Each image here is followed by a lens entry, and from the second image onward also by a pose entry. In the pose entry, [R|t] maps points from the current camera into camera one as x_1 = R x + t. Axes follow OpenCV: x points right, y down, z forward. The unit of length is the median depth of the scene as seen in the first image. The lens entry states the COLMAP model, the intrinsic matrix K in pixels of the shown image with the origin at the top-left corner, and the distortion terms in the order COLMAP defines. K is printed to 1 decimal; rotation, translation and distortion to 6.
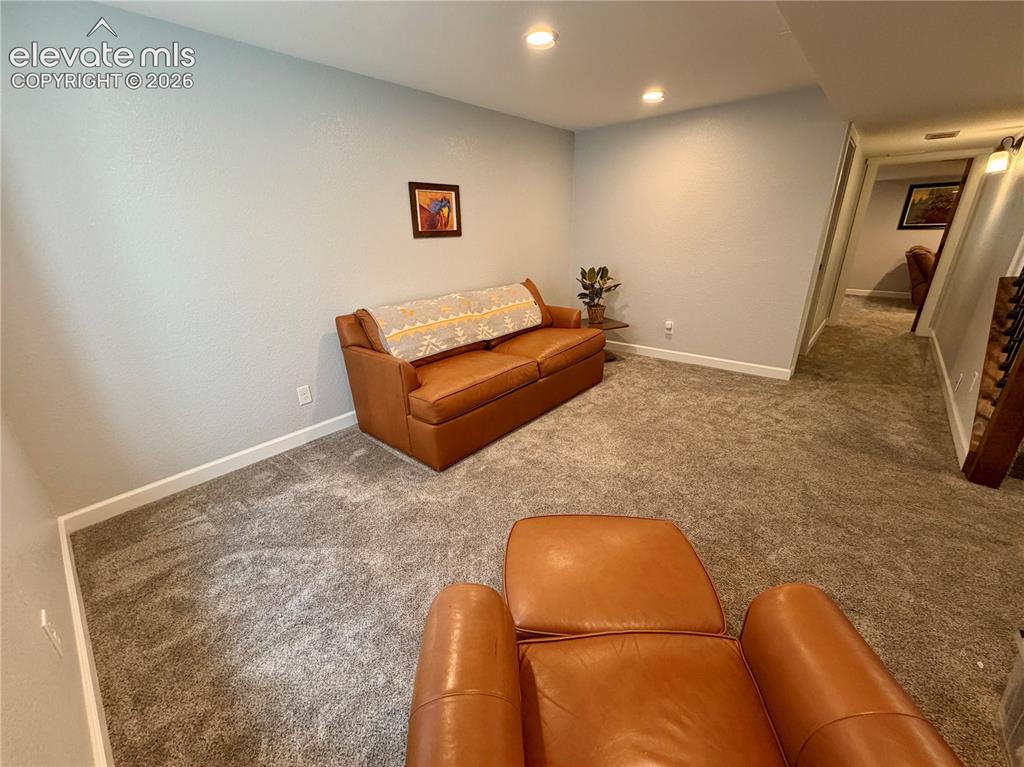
lens RADIAL K [[408.1, 0, 509.7], [0, 408.1, 383.8], [0, 0, 1]] dist [0.000204, -0.000027]
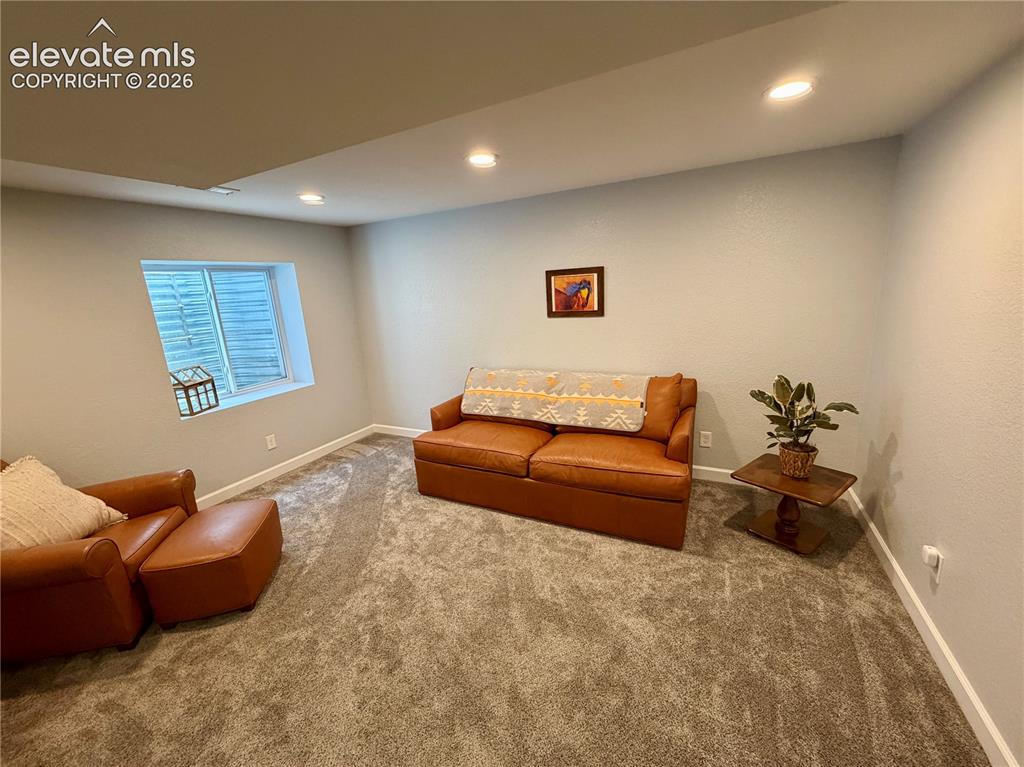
lens RADIAL K [[408.1, 0, 509.7], [0, 408.1, 383.8], [0, 0, 1]] dist [0.000204, -0.000027]
pose [[0.251251, 0.236168, -0.938668, 0.814840], [-0.295839, 0.942106, 0.157847, -0.320576], [0.921603, 0.238035, 0.306573, 0.582688]]
